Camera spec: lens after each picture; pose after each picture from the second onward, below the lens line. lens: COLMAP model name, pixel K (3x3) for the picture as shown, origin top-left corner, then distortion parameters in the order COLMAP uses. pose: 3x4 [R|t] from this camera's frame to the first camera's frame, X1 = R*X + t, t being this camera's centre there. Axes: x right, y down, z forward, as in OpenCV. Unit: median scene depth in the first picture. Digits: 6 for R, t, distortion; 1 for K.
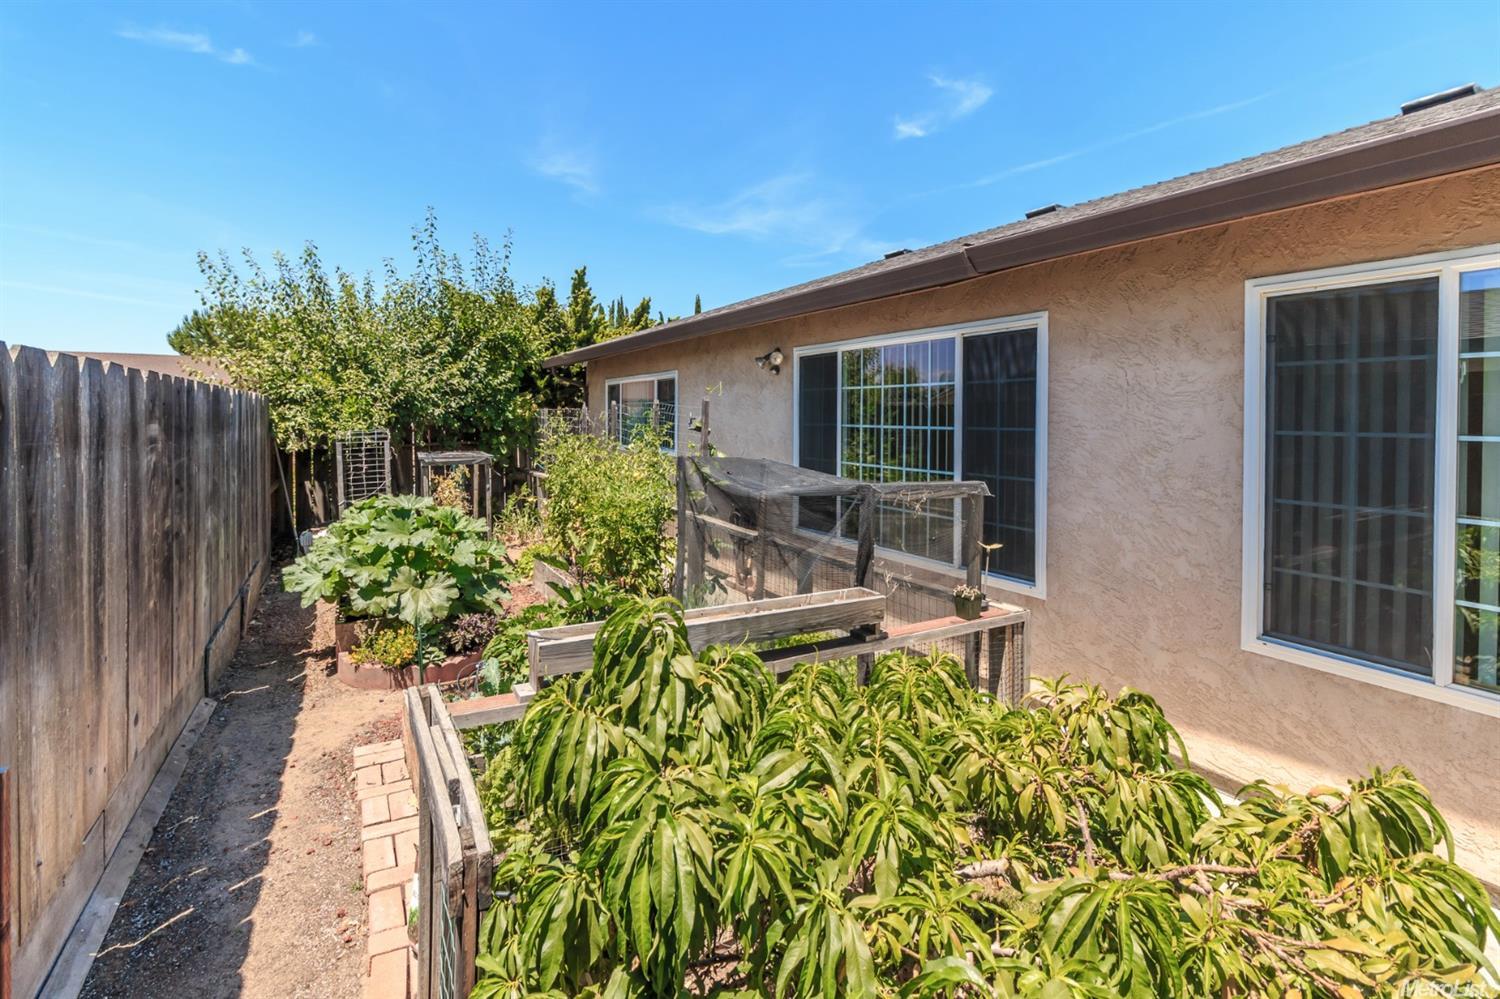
lens RADIAL K [[708.8, 0, 750.2], [0, 708.8, 444.9], [0, 0, 1]] dist [-0.000607, -0.000011]
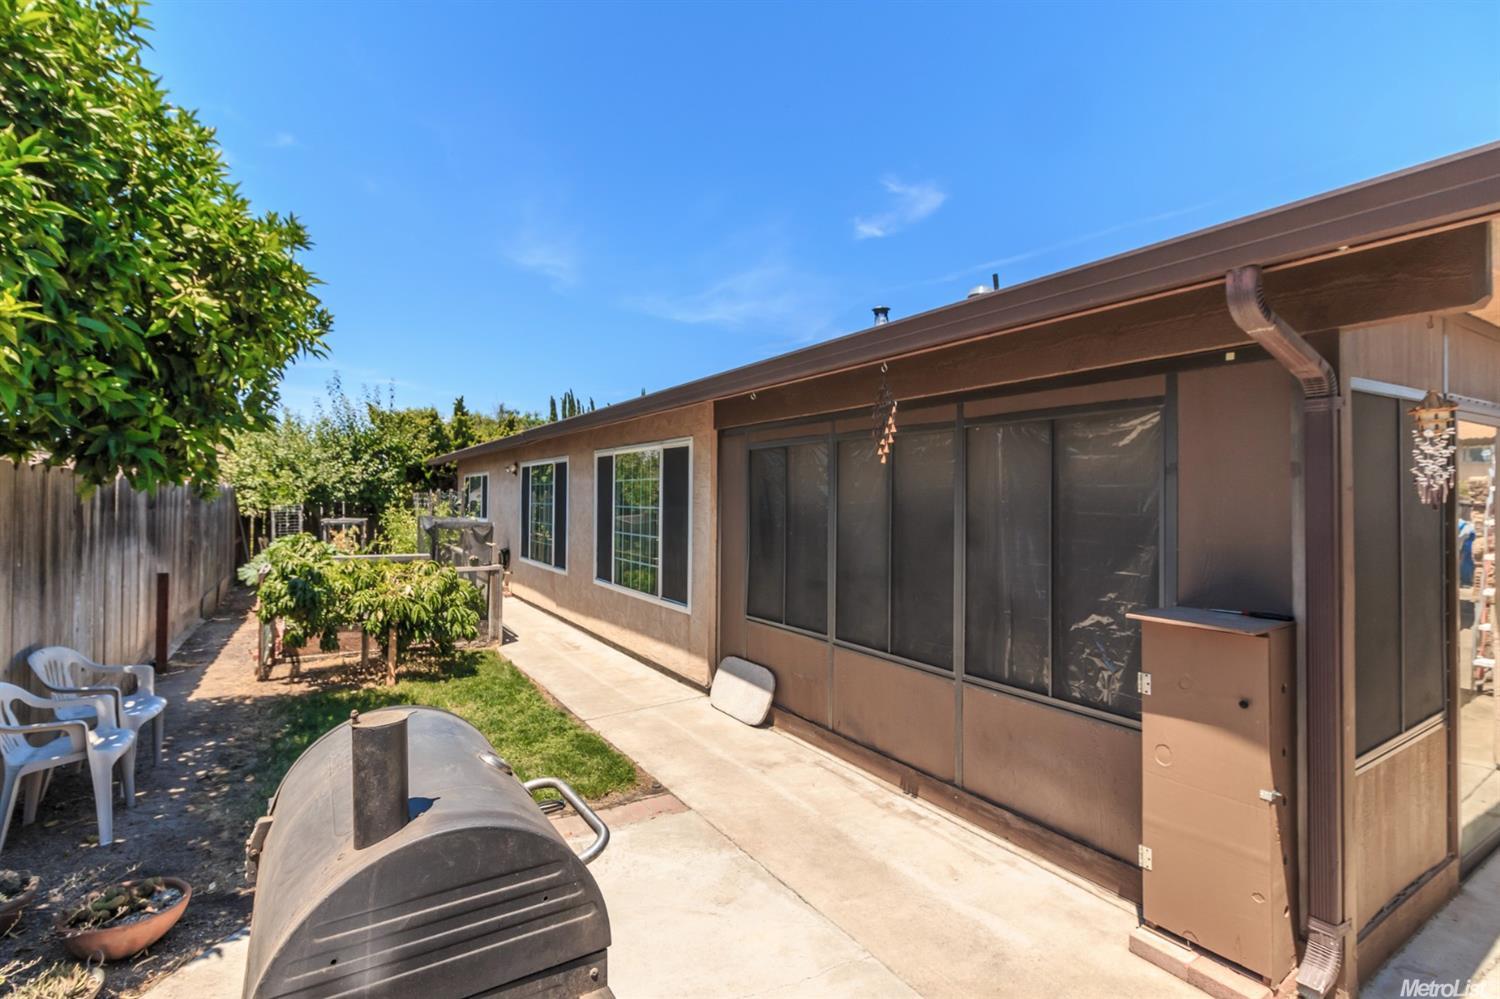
lens RADIAL K [[689.6, 0, 750.0], [0, 689.6, 499.5], [0, 0, 1]] dist [-0.002135, -0.000308]
pose [[0.999354, -0.000534, 0.035944, 0.453573], [0.001961, 0.999211, -0.039660, 0.030720], [-0.035894, 0.039705, 0.998567, -0.639152]]
